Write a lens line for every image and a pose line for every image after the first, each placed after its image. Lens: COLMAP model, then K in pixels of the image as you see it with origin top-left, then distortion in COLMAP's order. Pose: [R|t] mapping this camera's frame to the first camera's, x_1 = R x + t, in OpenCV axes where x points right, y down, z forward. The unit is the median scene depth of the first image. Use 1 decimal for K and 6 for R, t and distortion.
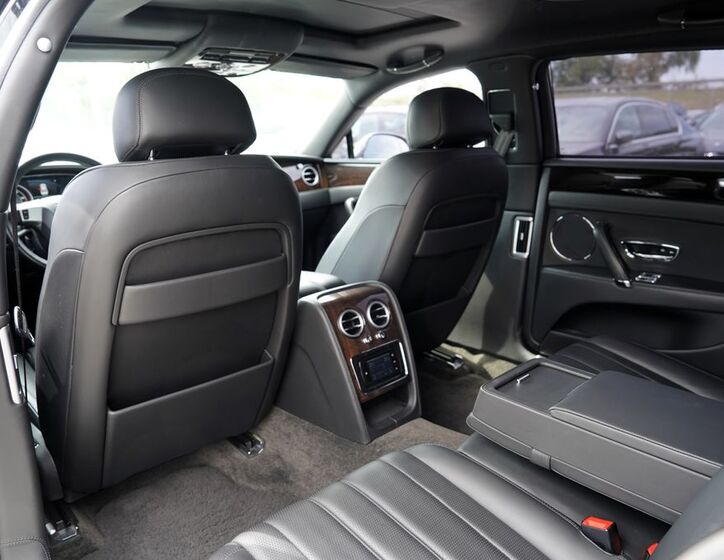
lens RADIAL K [[569.8, 0, 363.5], [0, 569.8, 277.3], [0, 0, 1]] dist [-0.087242, 0.051892]
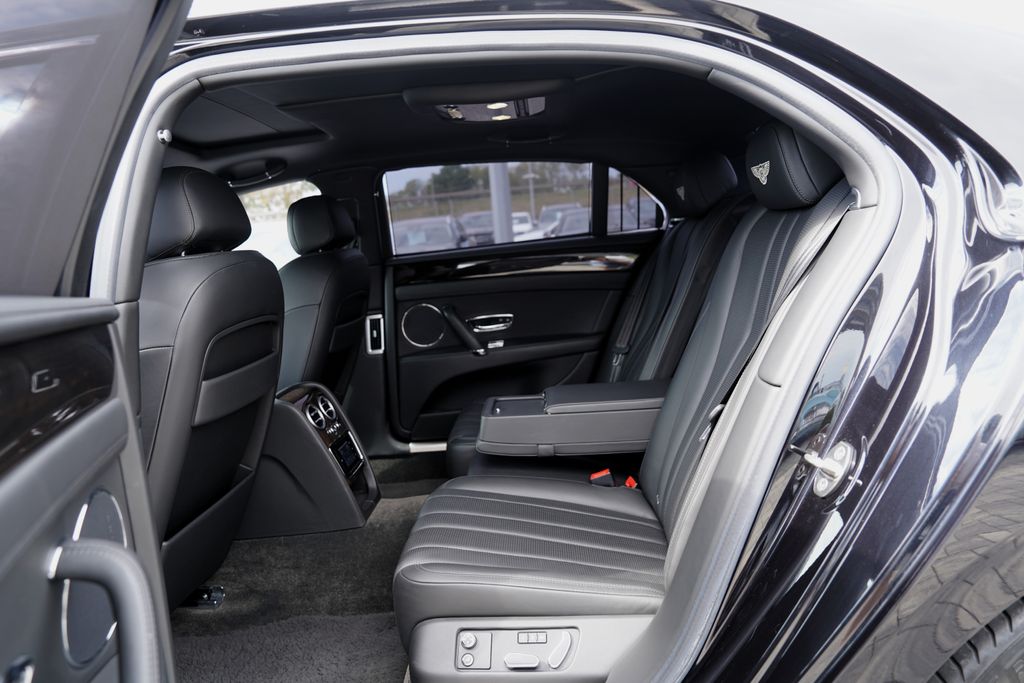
lens RADIAL K [[696.9, 0, 490.8], [0, 696.9, 339.7], [0, 0, 1]] dist [-0.091237, 0.119435]
pose [[0.742663, -0.143100, 0.654197, -0.464226], [0.240322, 0.968780, -0.060907, 0.078507], [-0.625058, 0.202452, 0.753868, -0.121849]]
